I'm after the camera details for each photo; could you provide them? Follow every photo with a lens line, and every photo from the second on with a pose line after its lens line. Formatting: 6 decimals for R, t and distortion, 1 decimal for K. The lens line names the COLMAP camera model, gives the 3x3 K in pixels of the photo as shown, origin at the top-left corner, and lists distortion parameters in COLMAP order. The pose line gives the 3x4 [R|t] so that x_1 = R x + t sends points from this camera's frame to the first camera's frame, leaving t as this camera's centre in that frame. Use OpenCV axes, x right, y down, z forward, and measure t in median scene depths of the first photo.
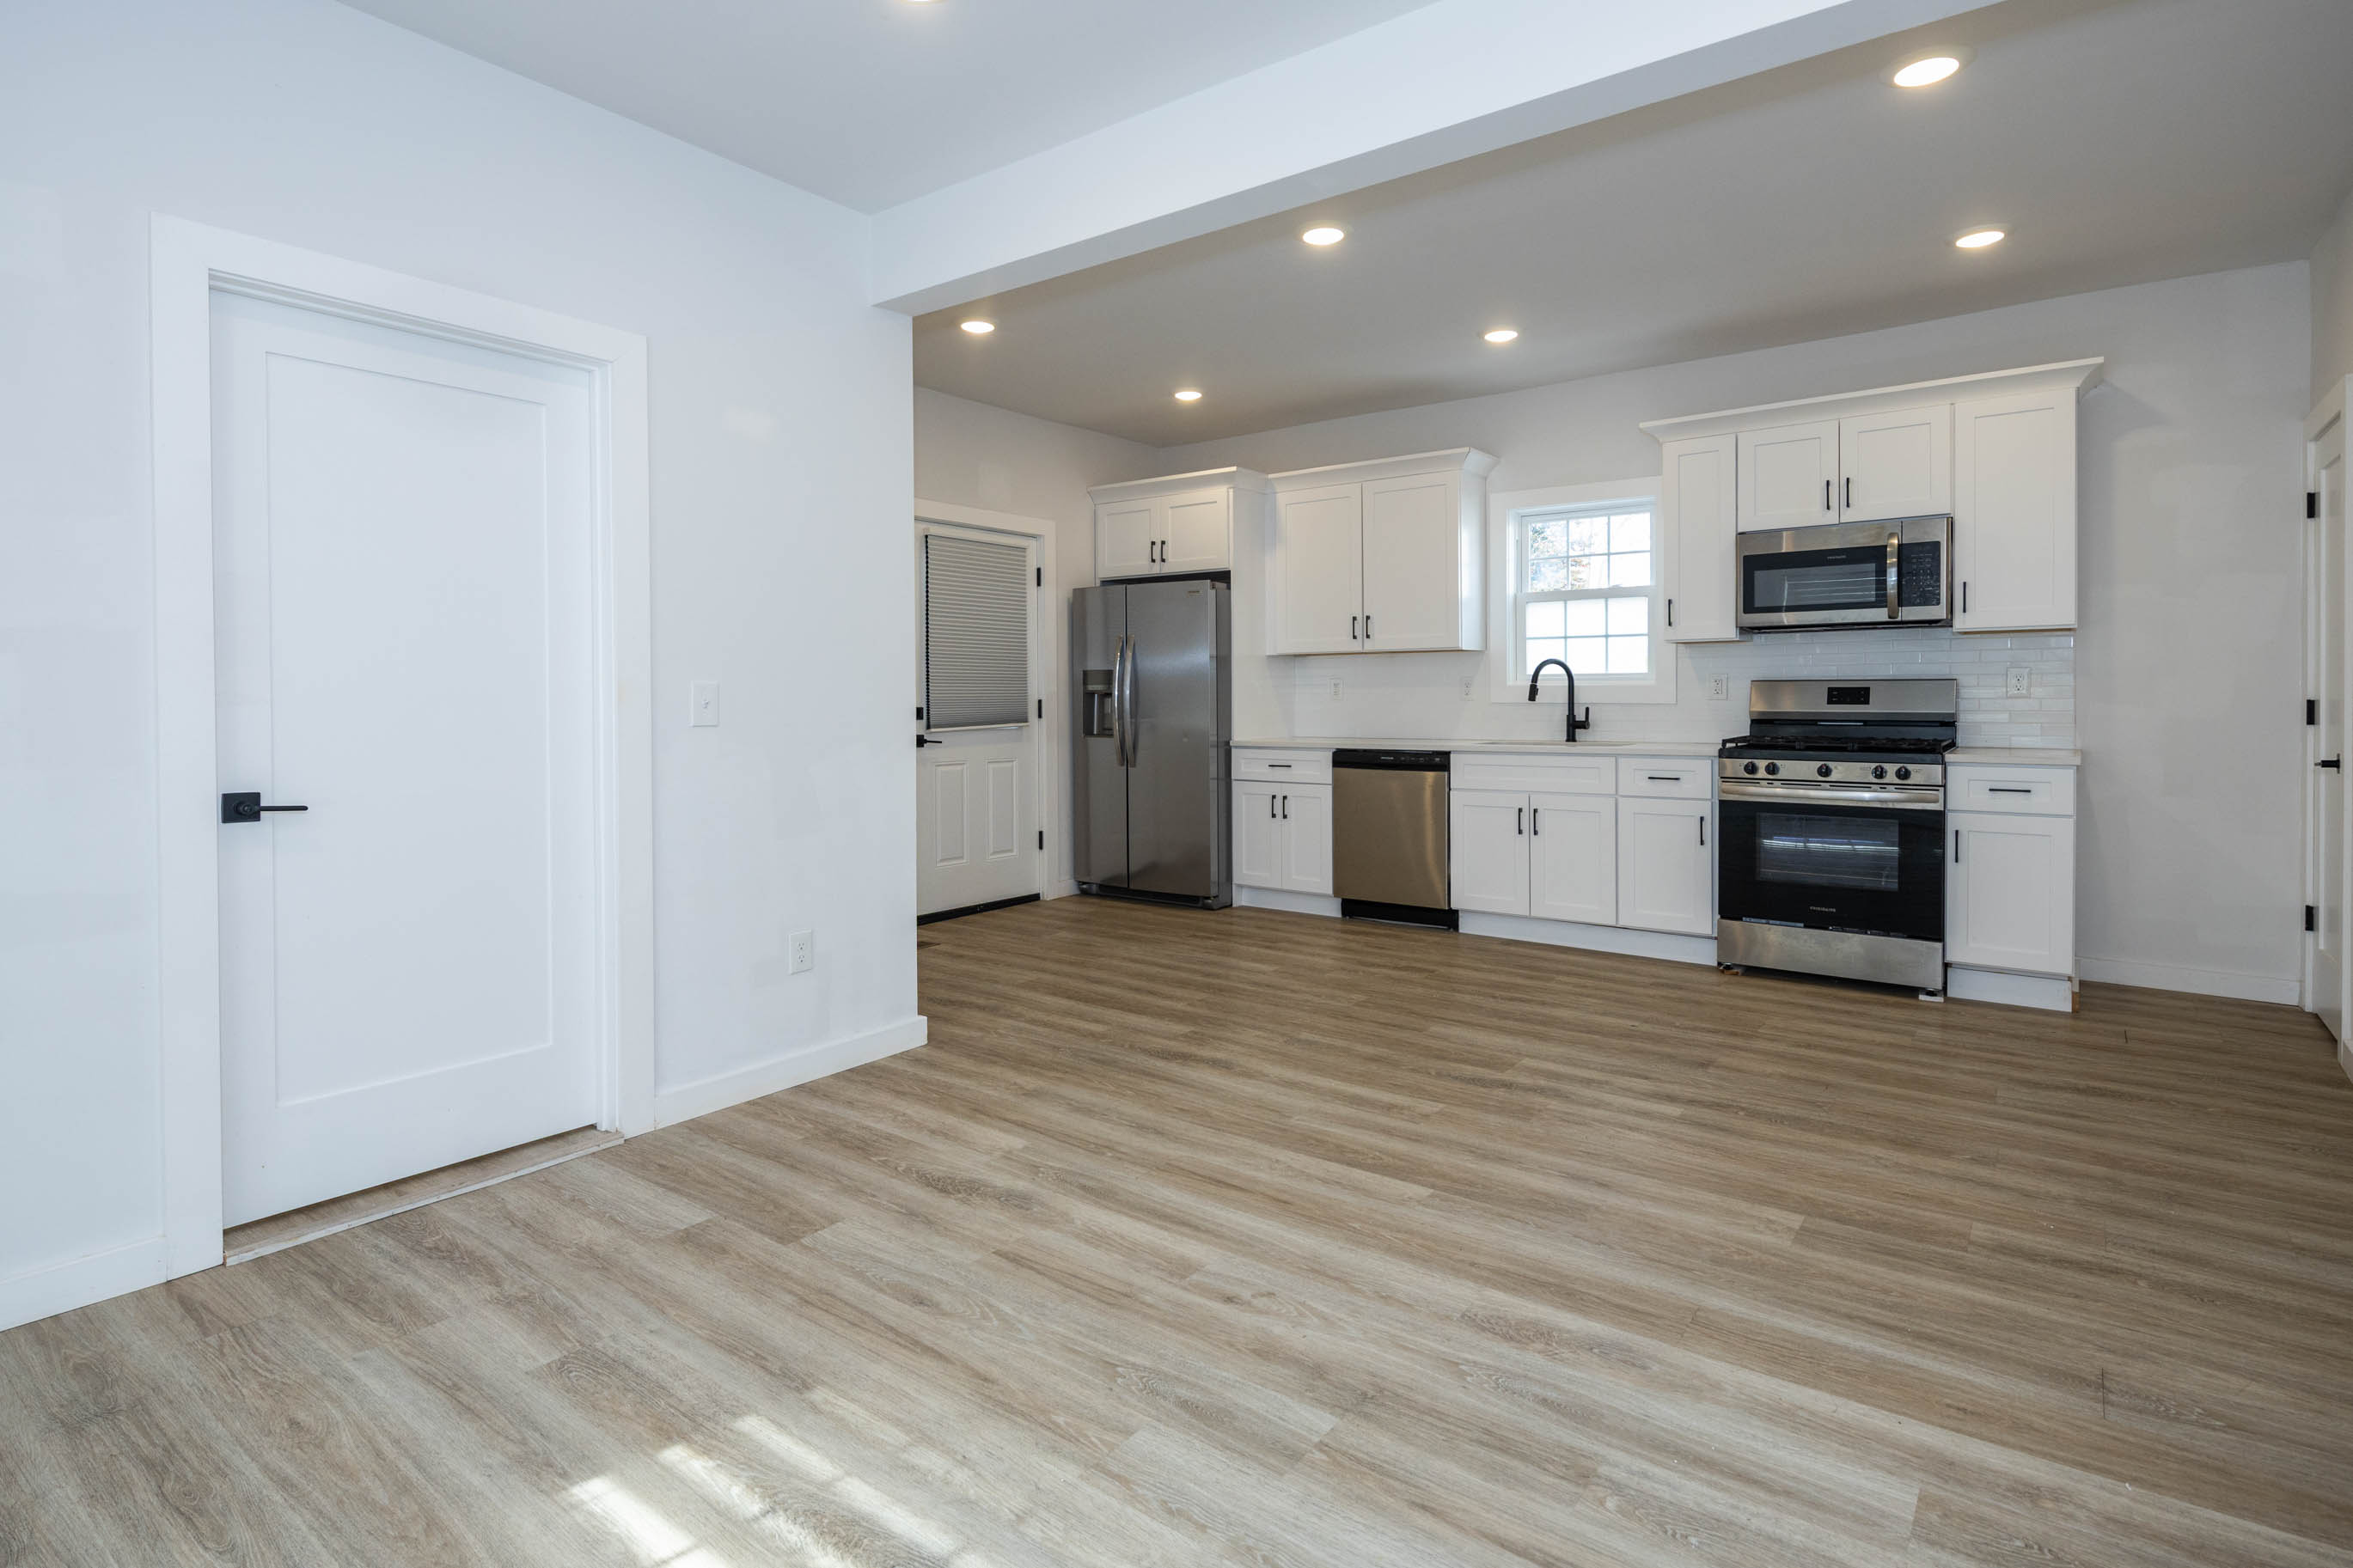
lens RADIAL K [[1172.7, 0, 1139.8], [0, 1172.7, 693.9], [0, 0, 1]] dist [0.002539, -0.005399]
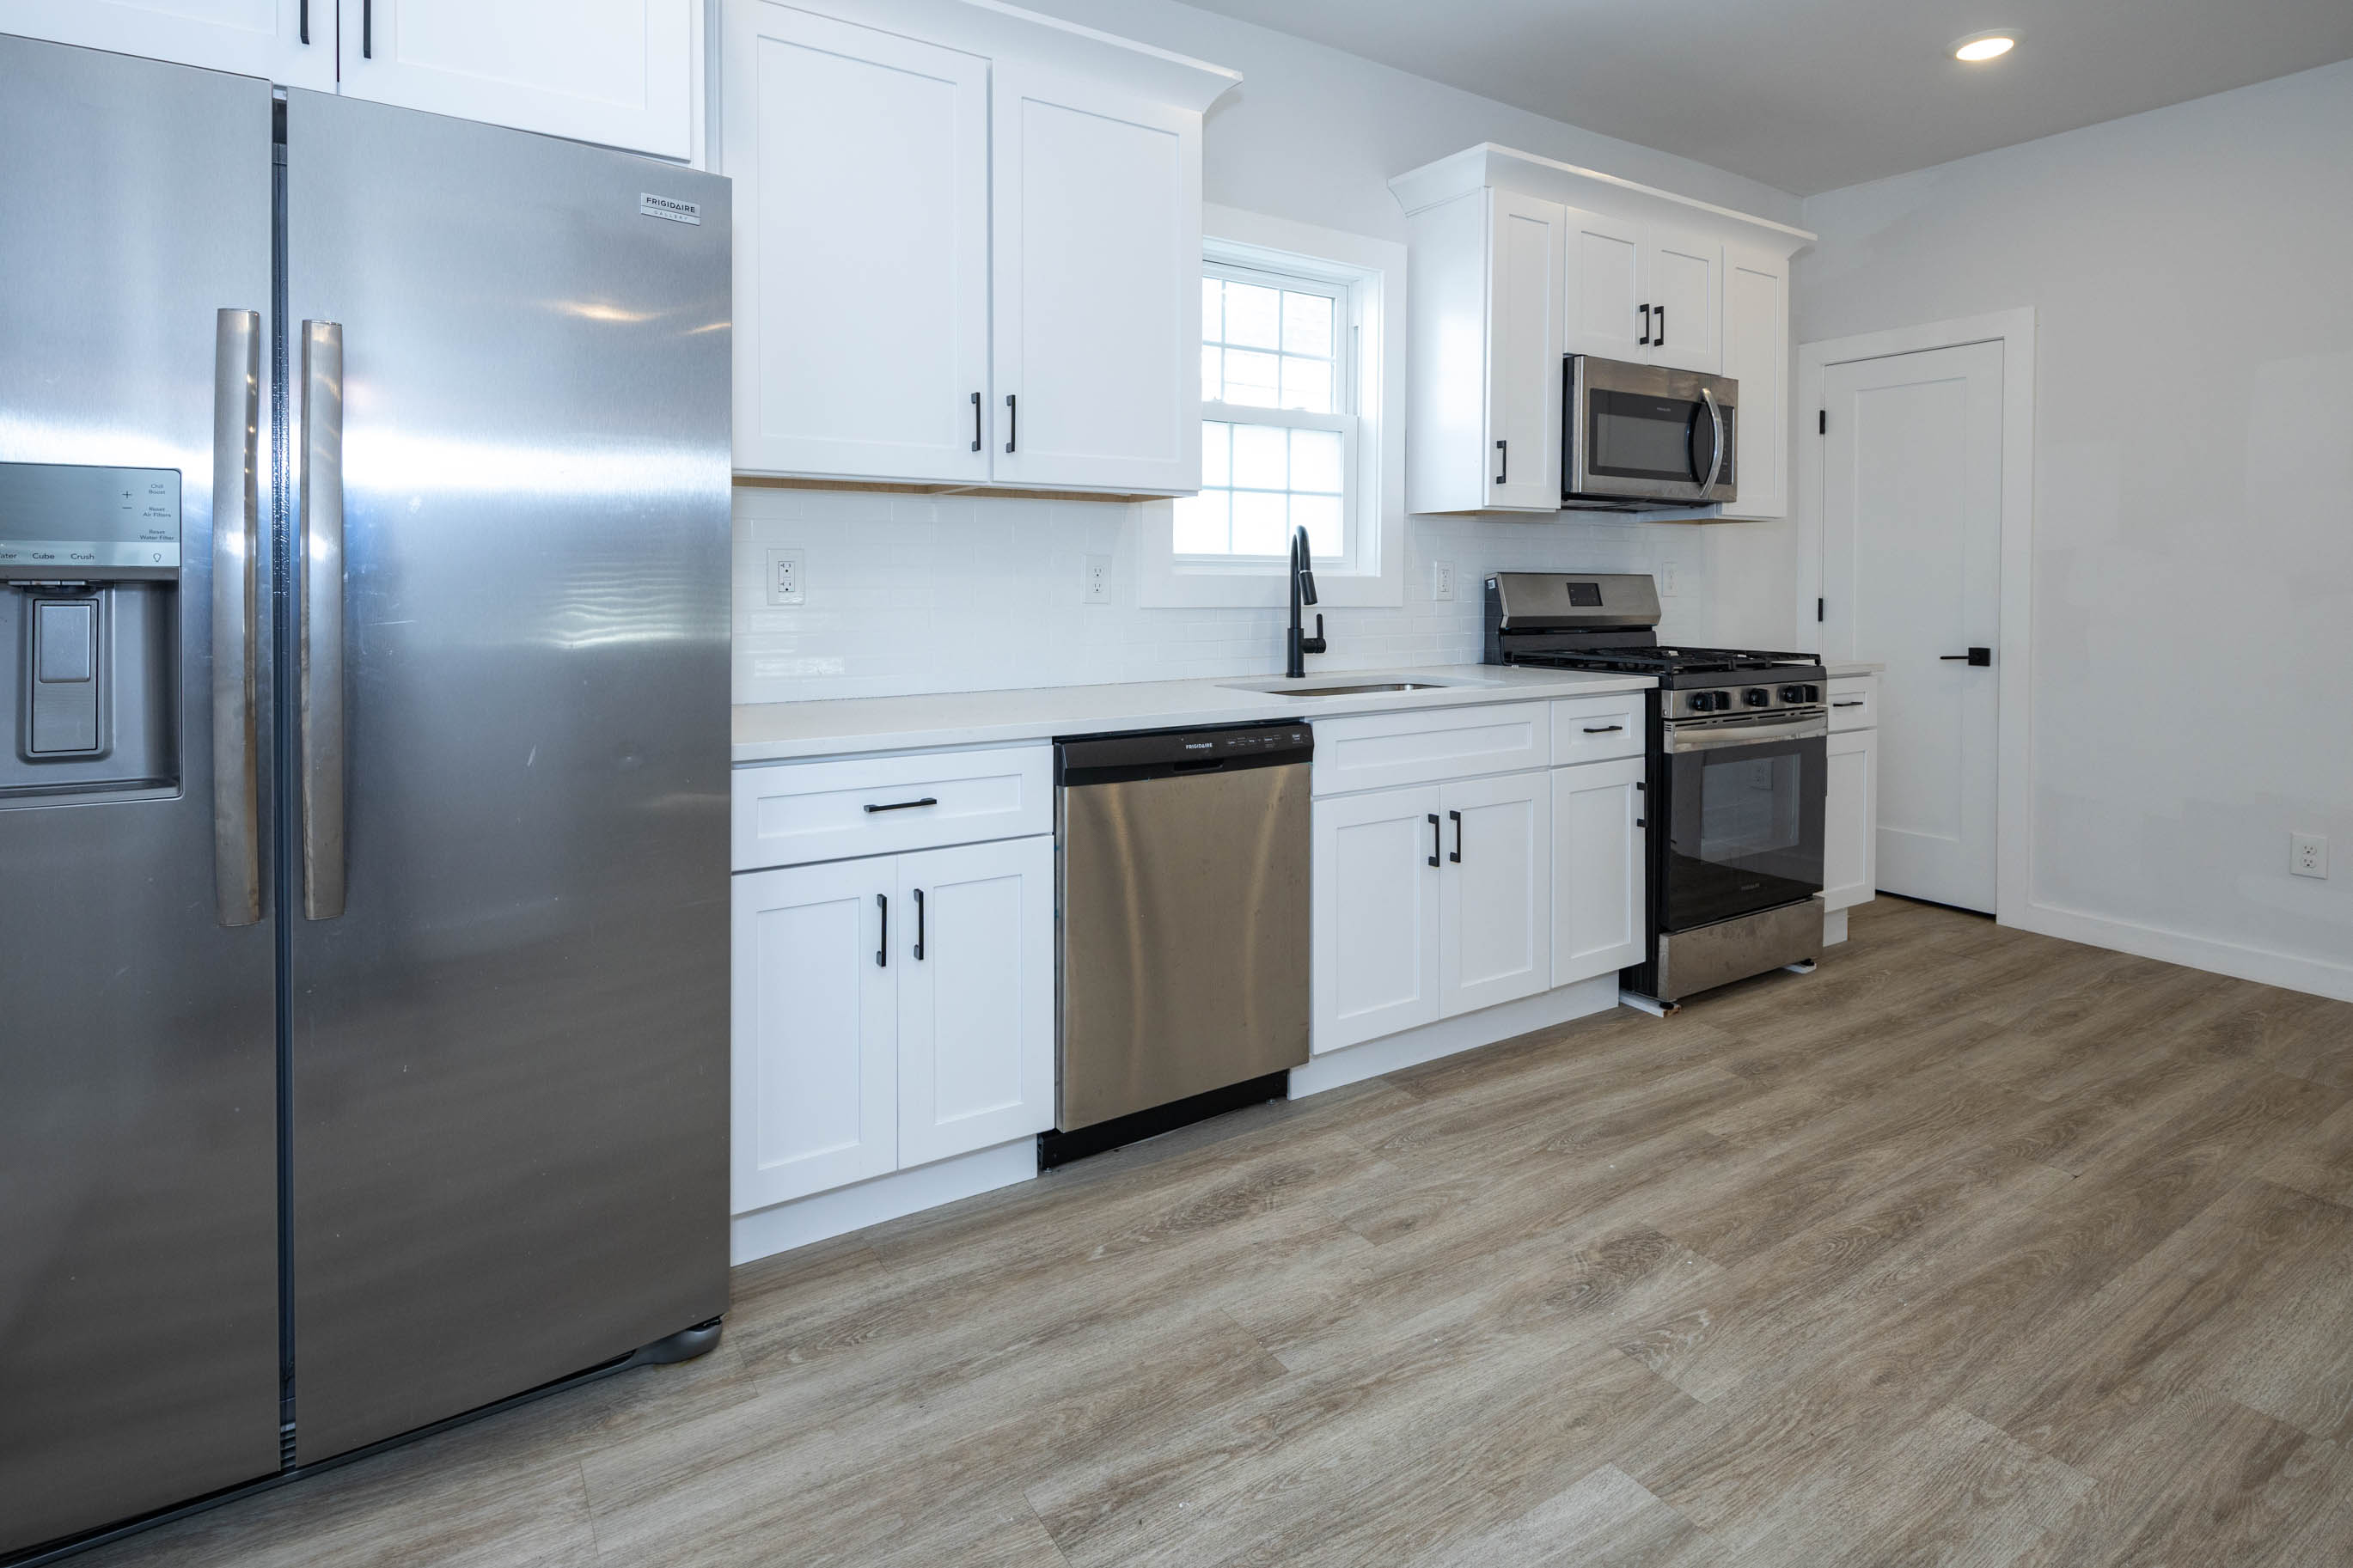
lens RADIAL K [[1183.3, 0, 1173.2], [0, 1183.3, 614.5], [0, 0, 1]] dist [0.004912, -0.006228]
pose [[0.337820, -0.011641, 0.941139, -0.230960], [0.002377, 0.999931, 0.011515, 0.005030], [-0.941208, -0.001653, 0.337825, 1.085630]]
